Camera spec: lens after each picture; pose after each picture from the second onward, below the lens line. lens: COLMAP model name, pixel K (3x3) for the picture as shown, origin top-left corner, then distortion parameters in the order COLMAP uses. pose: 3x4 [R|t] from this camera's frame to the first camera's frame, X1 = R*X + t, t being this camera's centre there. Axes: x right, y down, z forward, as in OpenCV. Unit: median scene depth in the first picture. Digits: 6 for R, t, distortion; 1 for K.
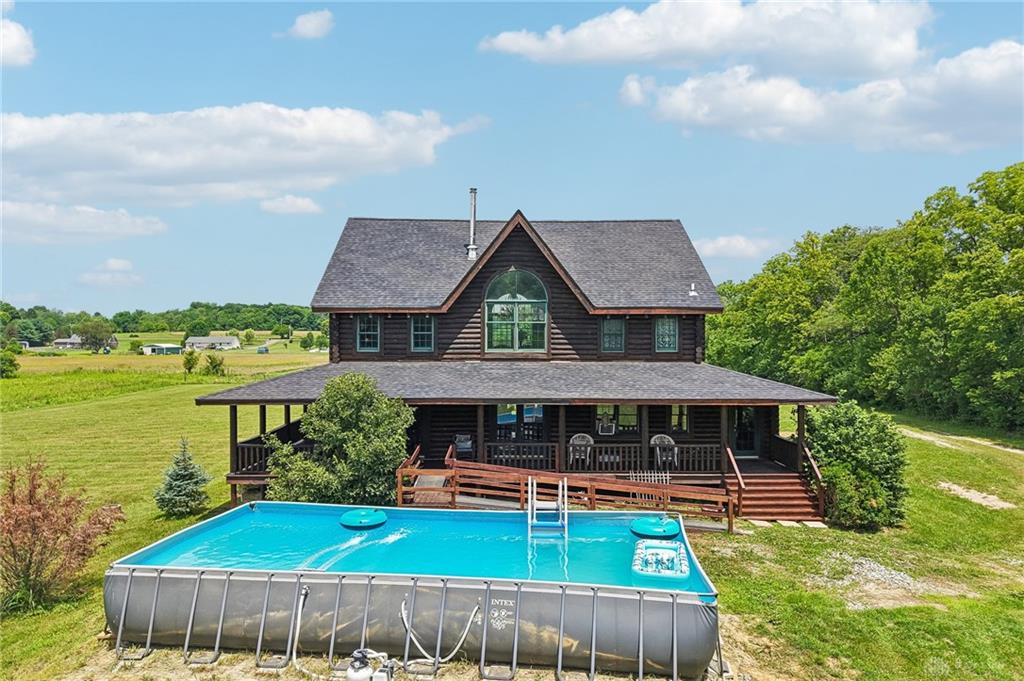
lens RADIAL K [[689.9, 0, 490.1], [0, 689.9, 339.5], [0, 0, 1]] dist [0.032094, -0.000919]
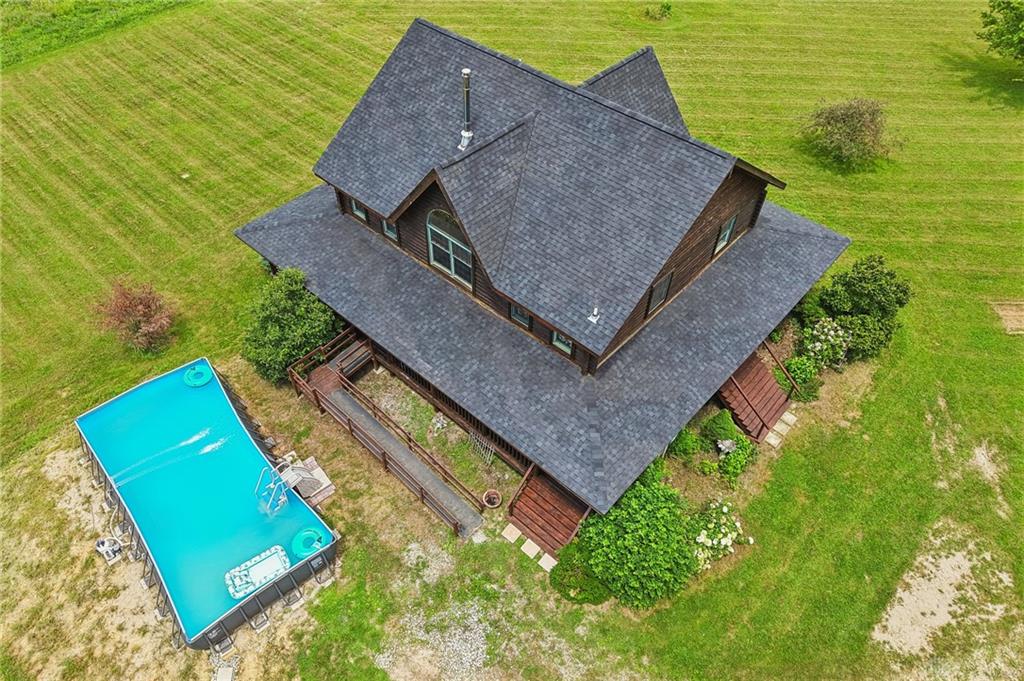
lens RADIAL K [[689.9, 0, 490.1], [0, 689.9, 339.5], [0, 0, 1]] dist [0.032094, -0.000919]
pose [[0.738517, 0.501367, -0.450803, 0.610796], [-0.003514, 0.671468, 0.741025, -0.698811], [0.674226, -0.545675, 0.497653, 0.477540]]
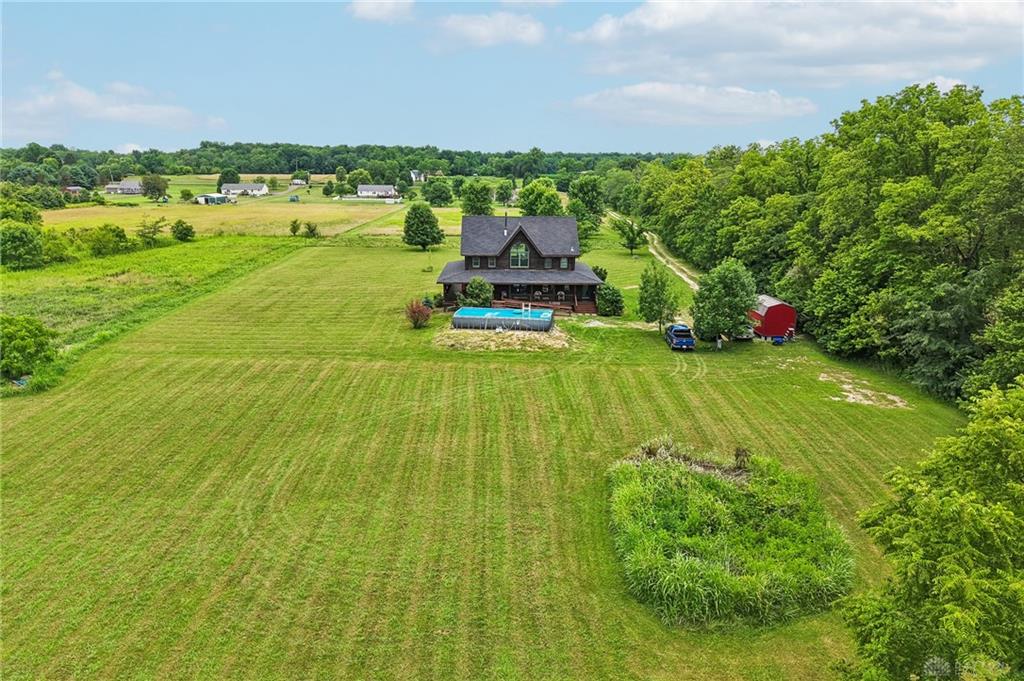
lens RADIAL K [[694.4, 0, 498.2], [0, 694.4, 341.9], [0, 0, 1]] dist [0.007113, 0.000258]
pose [[0.999809, 0.002992, 0.019306, -0.133853], [-0.007566, 0.970394, 0.241408, -0.455772], [-0.018012, -0.241508, 0.970232, -2.434008]]
